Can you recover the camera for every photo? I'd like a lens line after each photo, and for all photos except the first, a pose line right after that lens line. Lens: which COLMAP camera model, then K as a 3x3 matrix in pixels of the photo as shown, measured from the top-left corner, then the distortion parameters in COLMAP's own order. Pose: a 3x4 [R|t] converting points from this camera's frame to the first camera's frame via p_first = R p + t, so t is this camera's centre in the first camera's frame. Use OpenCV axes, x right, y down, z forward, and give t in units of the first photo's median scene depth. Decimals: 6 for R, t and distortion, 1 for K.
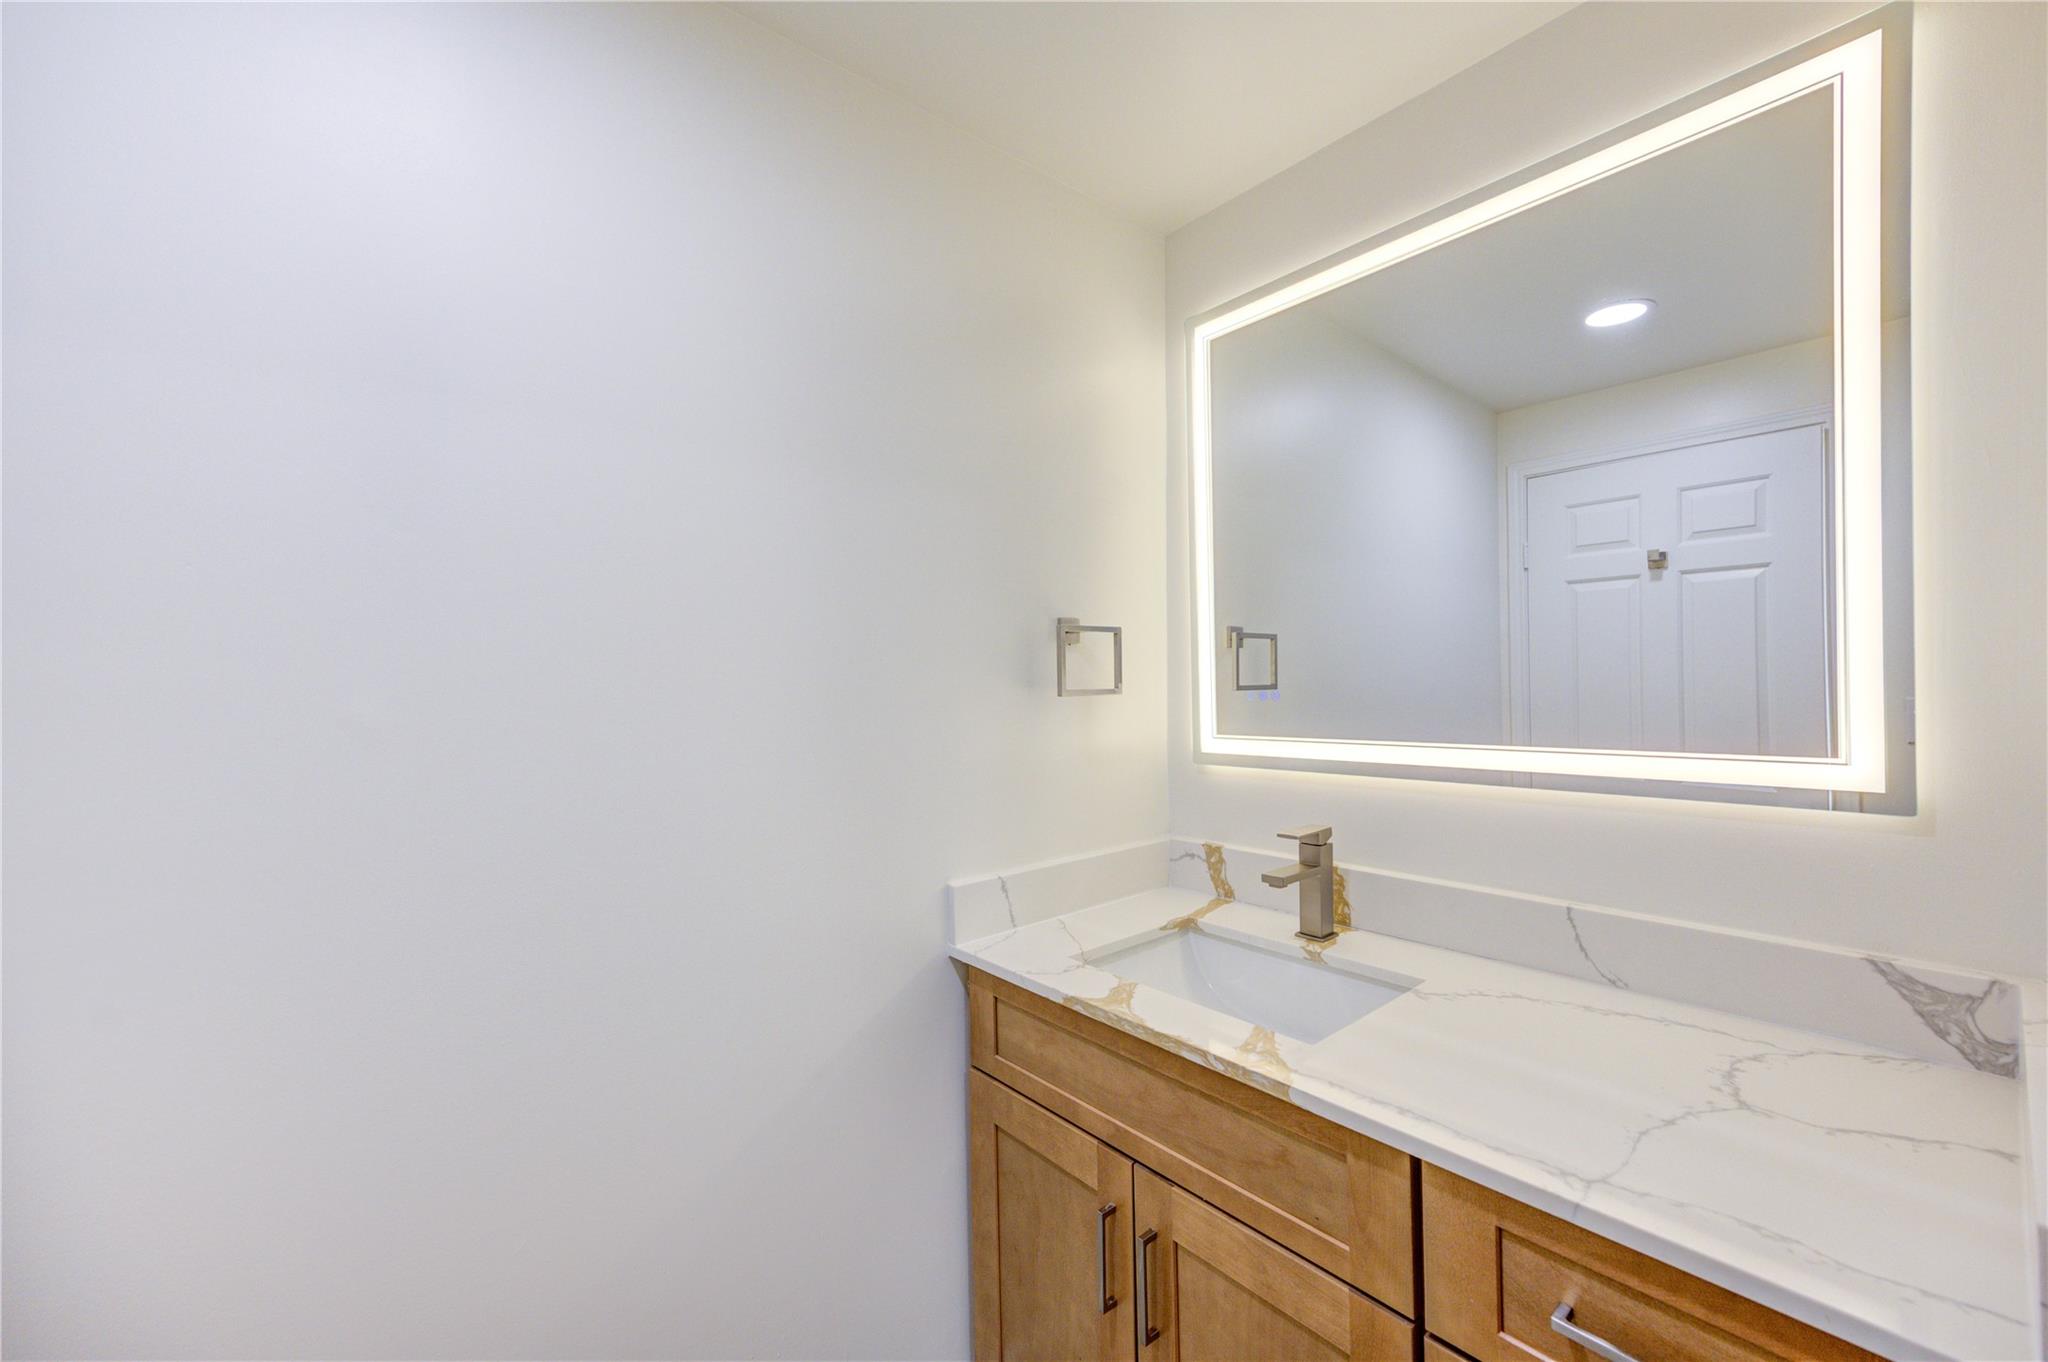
lens RADIAL K [[808.2, 0, 1033.3], [0, 808.2, 692.2], [0, 0, 1]] dist [0.007249, -0.000090]
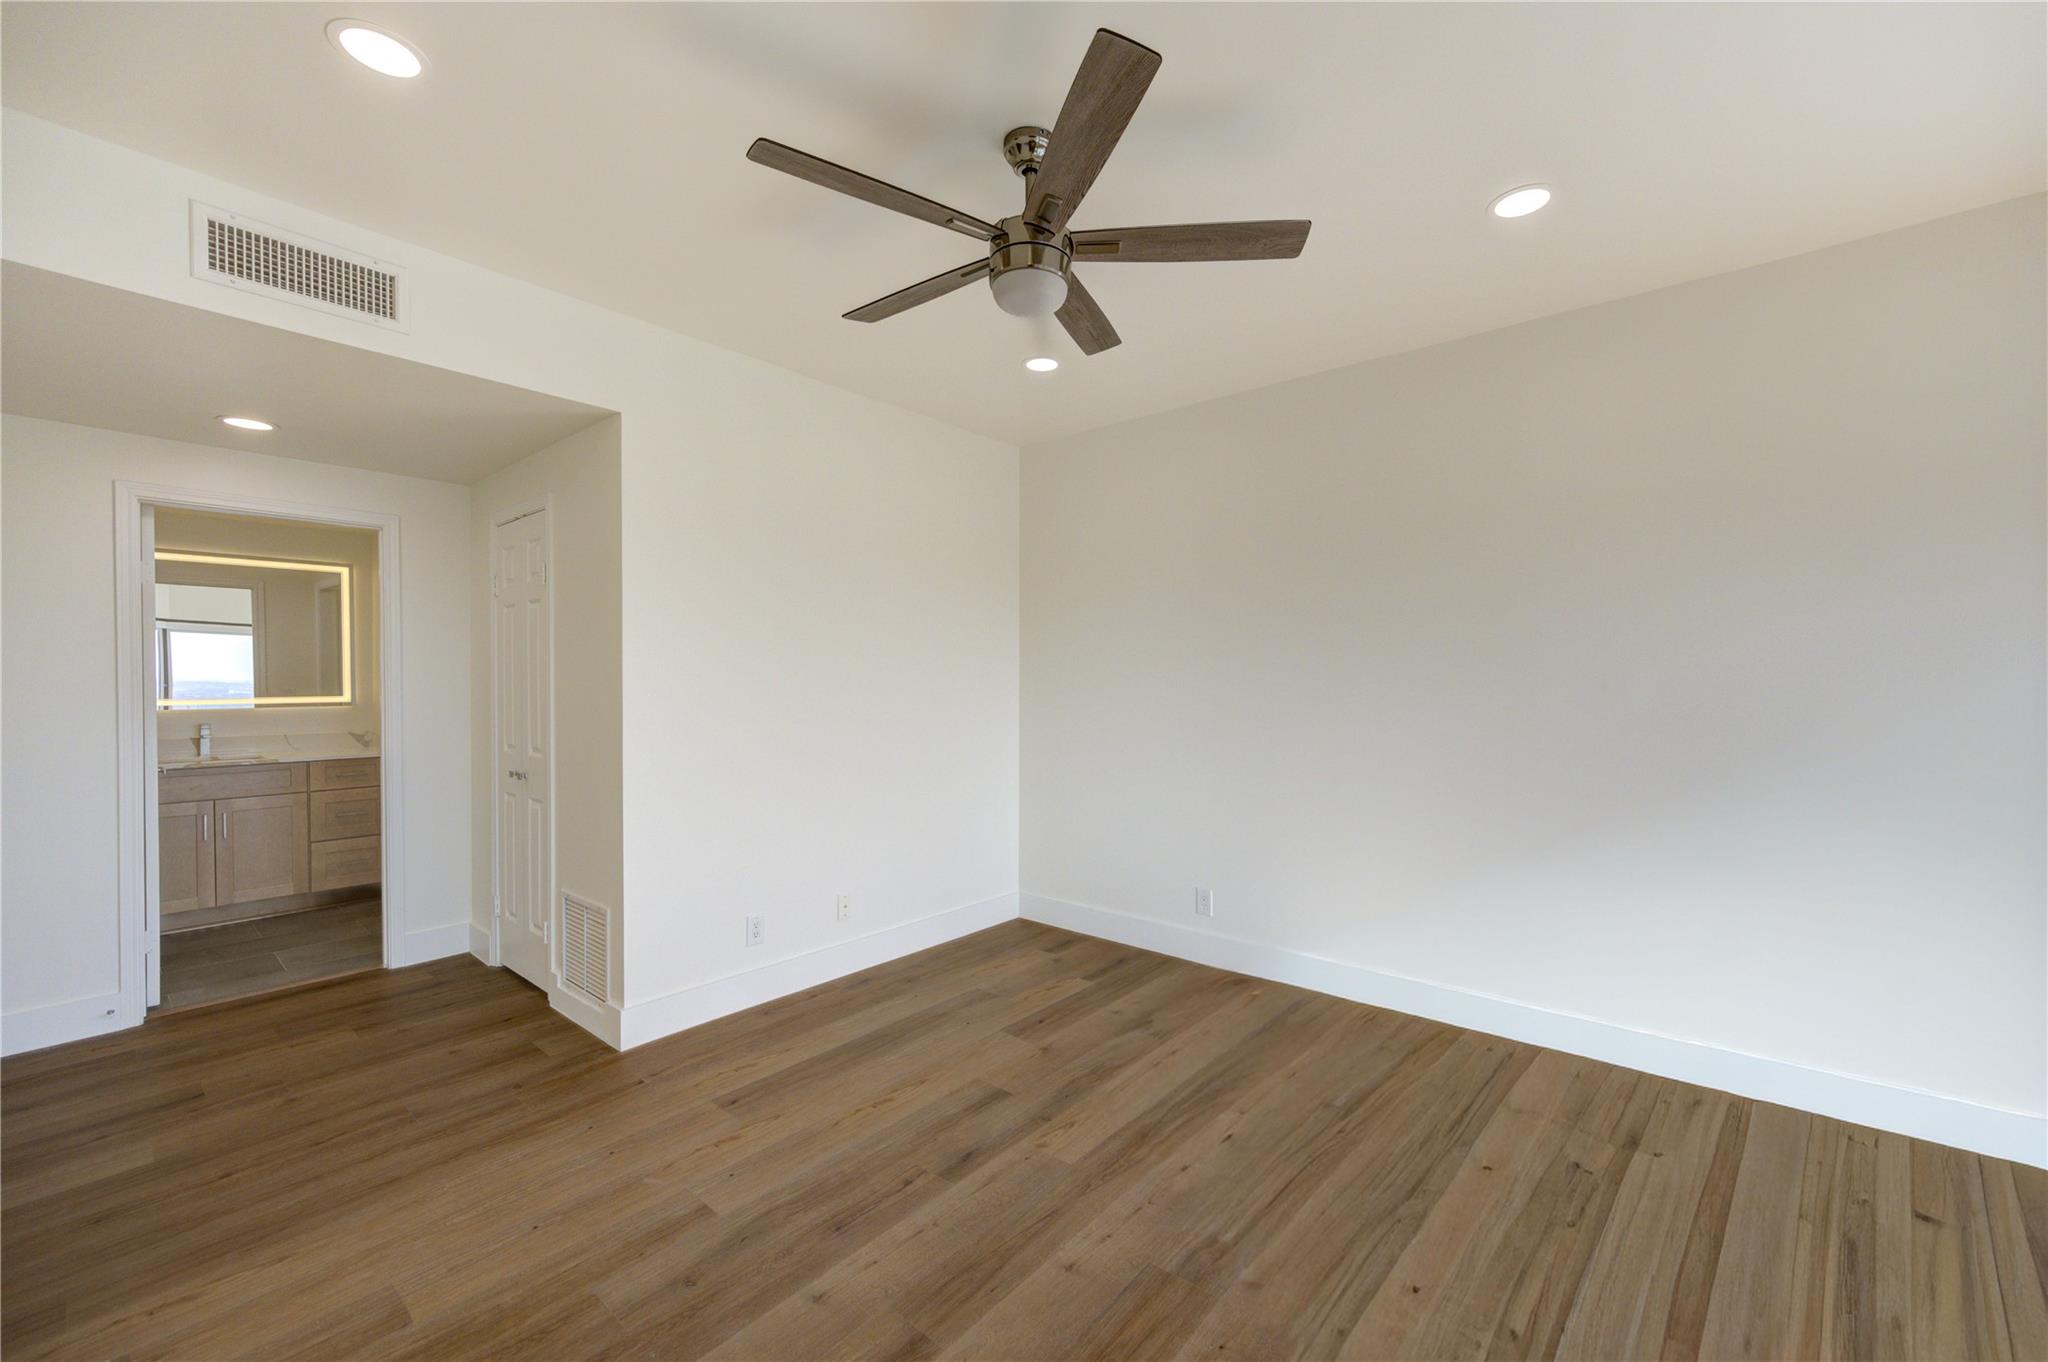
lens RADIAL K [[820.5, 0, 1025.7], [0, 820.5, 686.5], [0, 0, 1]] dist [0.005965, 0.000145]
pose [[-0.153433, 0.006921, 0.988135, -4.430650], [0.010478, 0.999931, -0.005377, 0.082985], [-0.988104, 0.009529, -0.153494, -2.292807]]
